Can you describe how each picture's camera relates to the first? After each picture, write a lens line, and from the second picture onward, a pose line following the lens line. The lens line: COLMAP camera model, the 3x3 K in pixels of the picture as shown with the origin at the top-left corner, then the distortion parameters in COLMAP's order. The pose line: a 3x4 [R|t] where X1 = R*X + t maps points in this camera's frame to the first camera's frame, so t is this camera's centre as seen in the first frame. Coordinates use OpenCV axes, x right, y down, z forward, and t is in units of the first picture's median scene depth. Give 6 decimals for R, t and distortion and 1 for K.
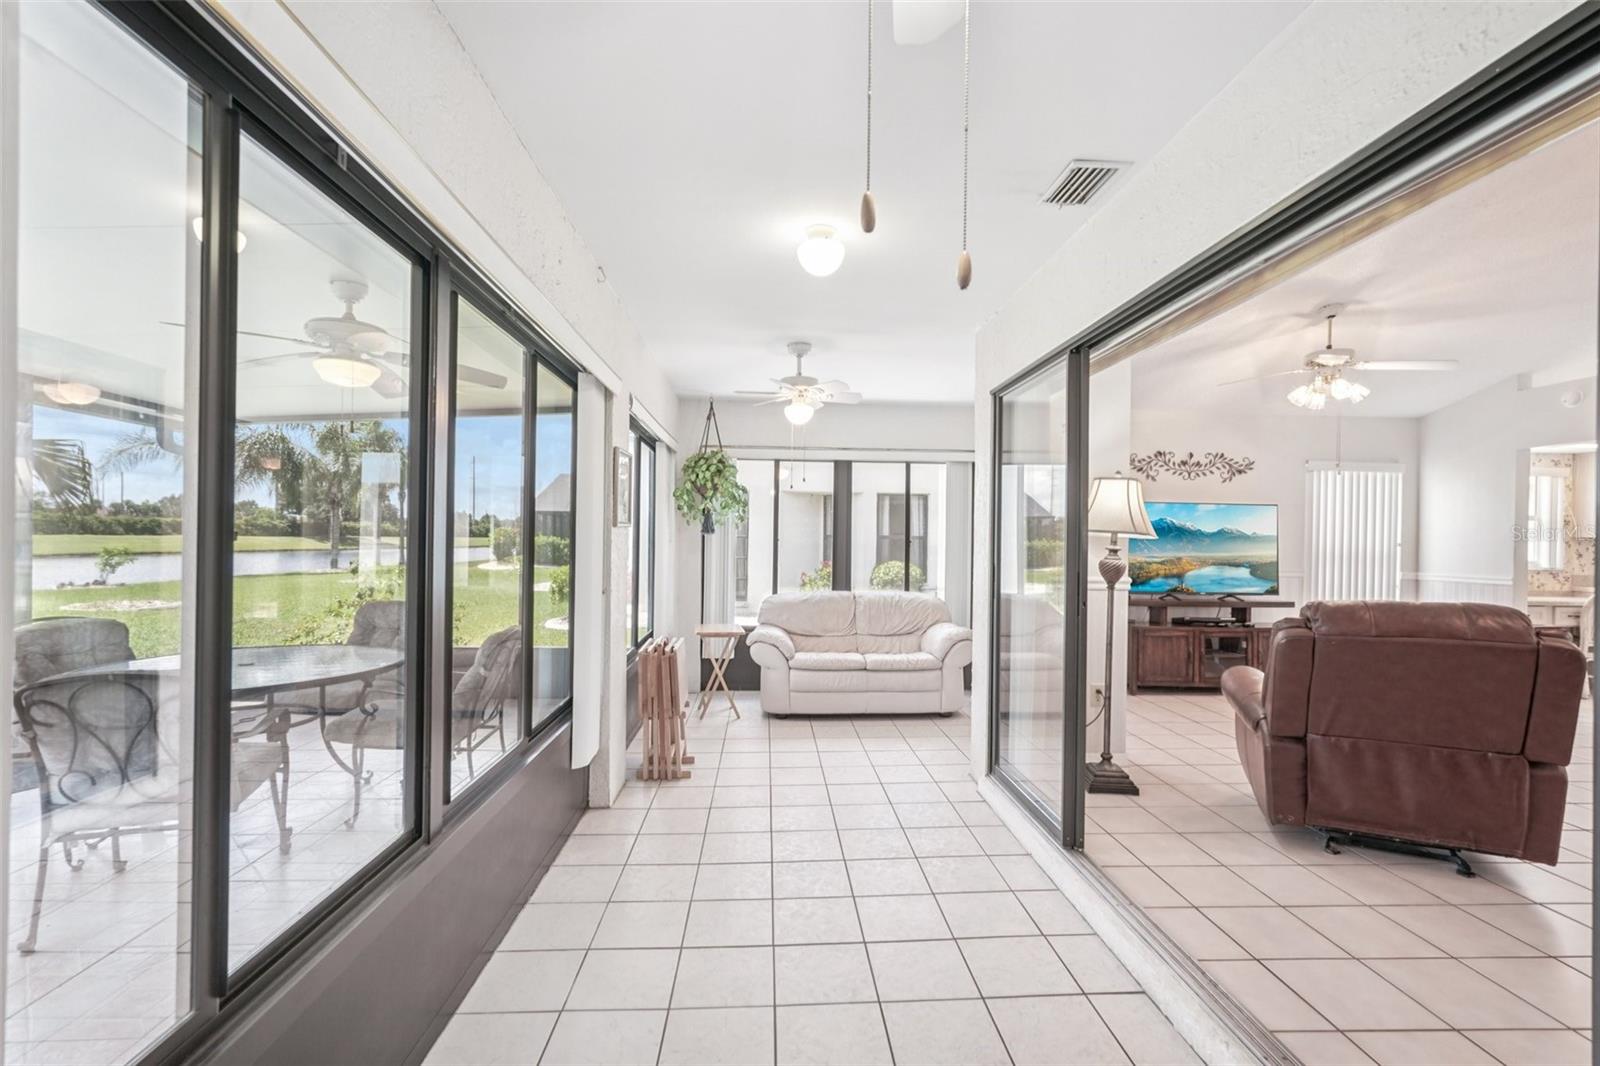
lens RADIAL K [[703.5, 0, 804.6], [0, 703.5, 540.4], [0, 0, 1]] dist [0.001090, 0.000386]
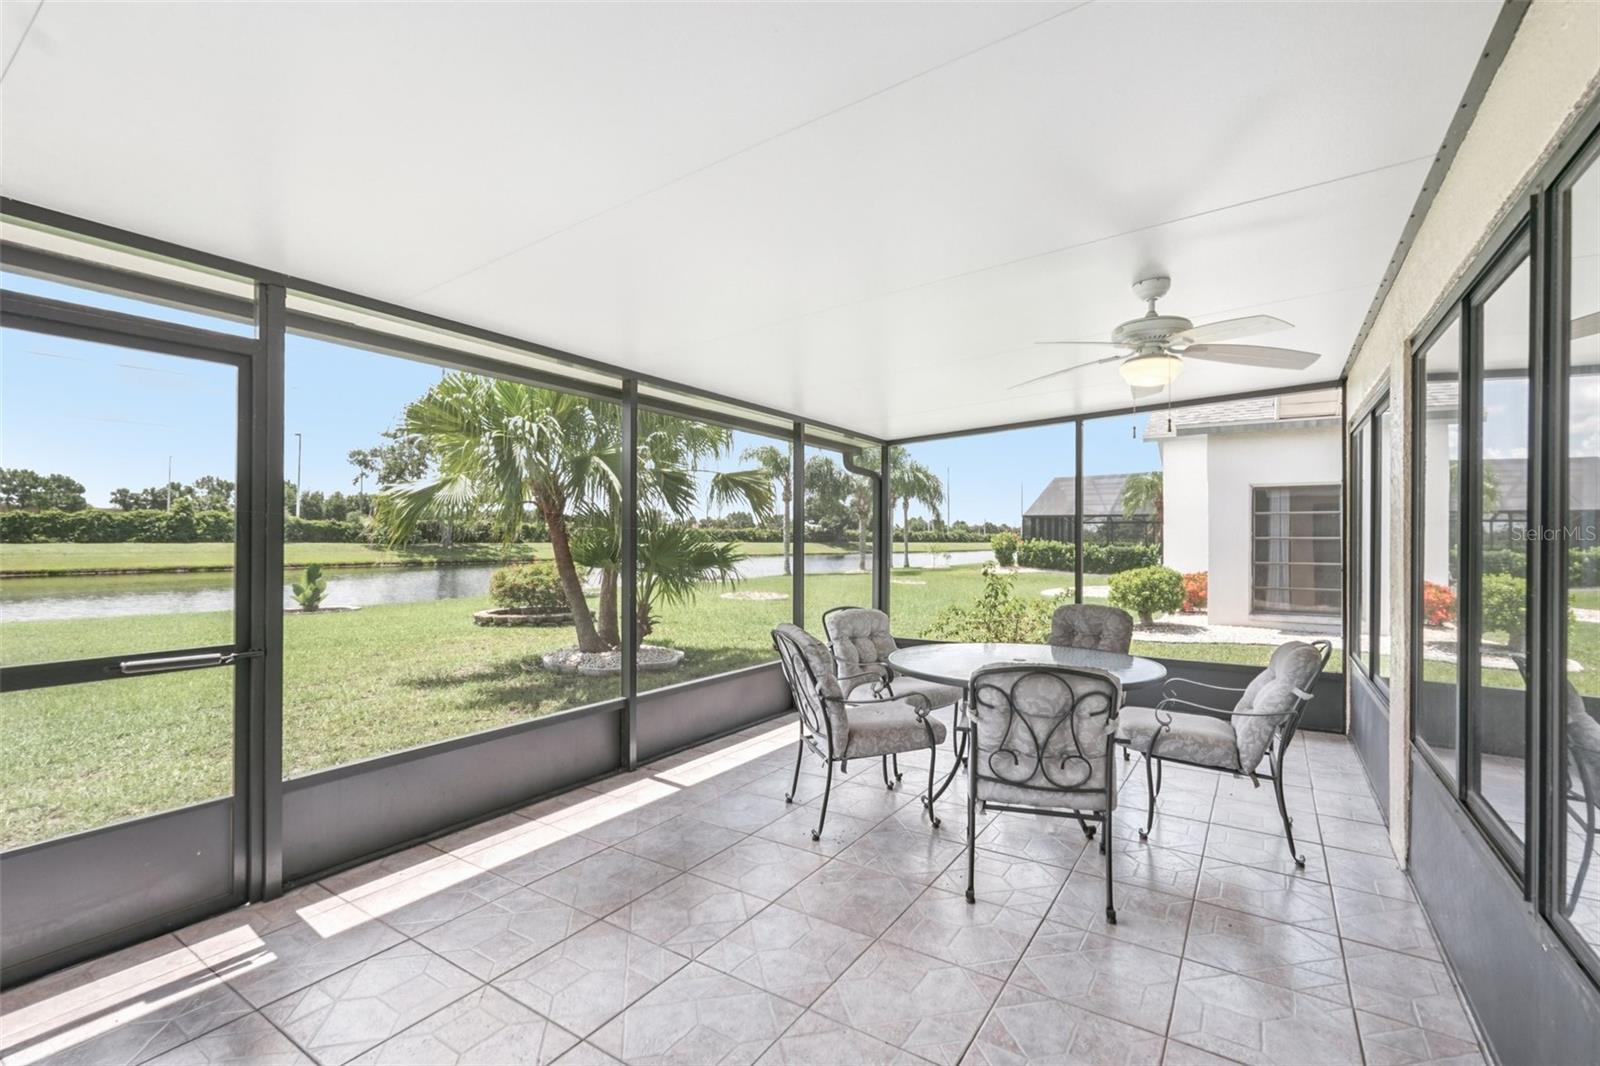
lens RADIAL K [[713.1, 0, 798.2], [0, 713.1, 539.4], [0, 0, 1]] dist [0.000574, 0.000099]
pose [[0.801743, -0.009857, -0.597588, -0.622531], [0.005309, 0.999942, -0.009371, 0.000257], [0.597646, 0.004341, 0.801749, -0.114936]]
